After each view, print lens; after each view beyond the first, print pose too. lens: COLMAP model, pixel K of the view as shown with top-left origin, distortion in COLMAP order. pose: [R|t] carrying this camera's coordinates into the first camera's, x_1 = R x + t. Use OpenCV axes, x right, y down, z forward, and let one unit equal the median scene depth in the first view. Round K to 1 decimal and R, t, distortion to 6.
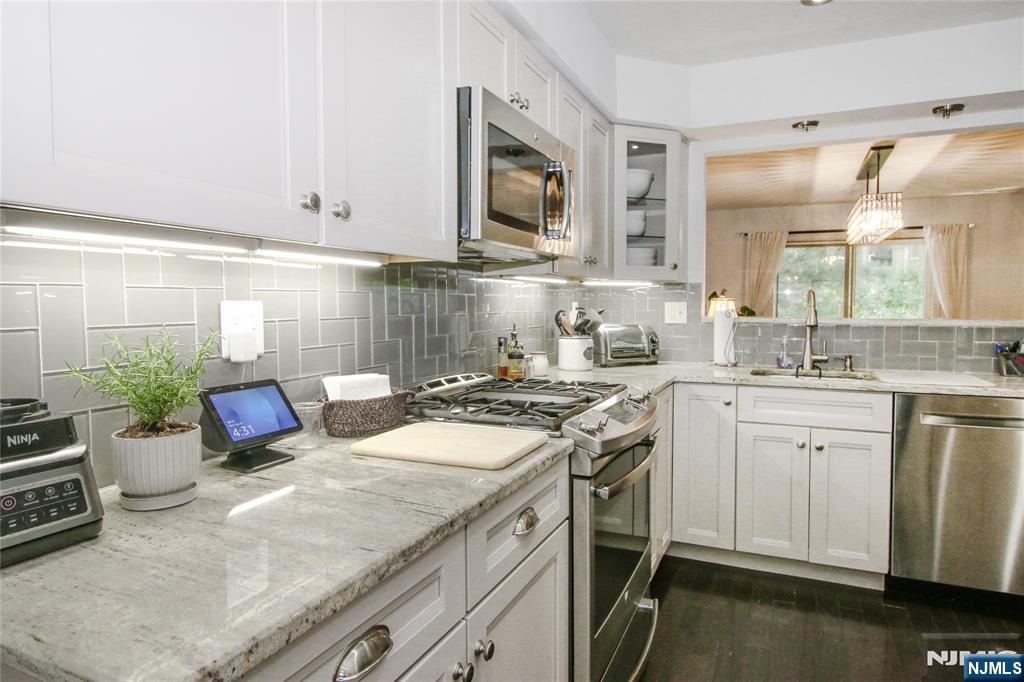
lens RADIAL K [[639.0, 0, 508.0], [0, 639.0, 335.6], [0, 0, 1]] dist [0.004278, -0.001533]
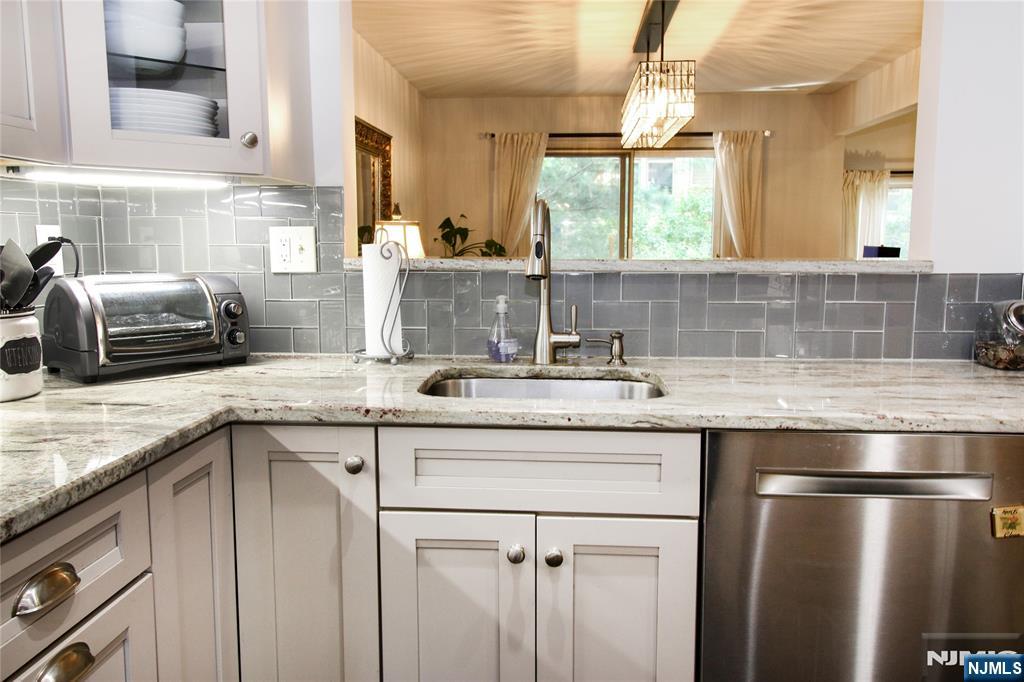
lens RADIAL K [[781.9, 0, 511.5], [0, 781.9, 341.4], [0, 0, 1]] dist [0.013331, -0.001097]
pose [[0.942210, -0.043343, 0.332207, 0.216861], [0.016489, 0.996394, 0.083232, -0.013410], [-0.334616, -0.072944, 0.939527, 0.390175]]
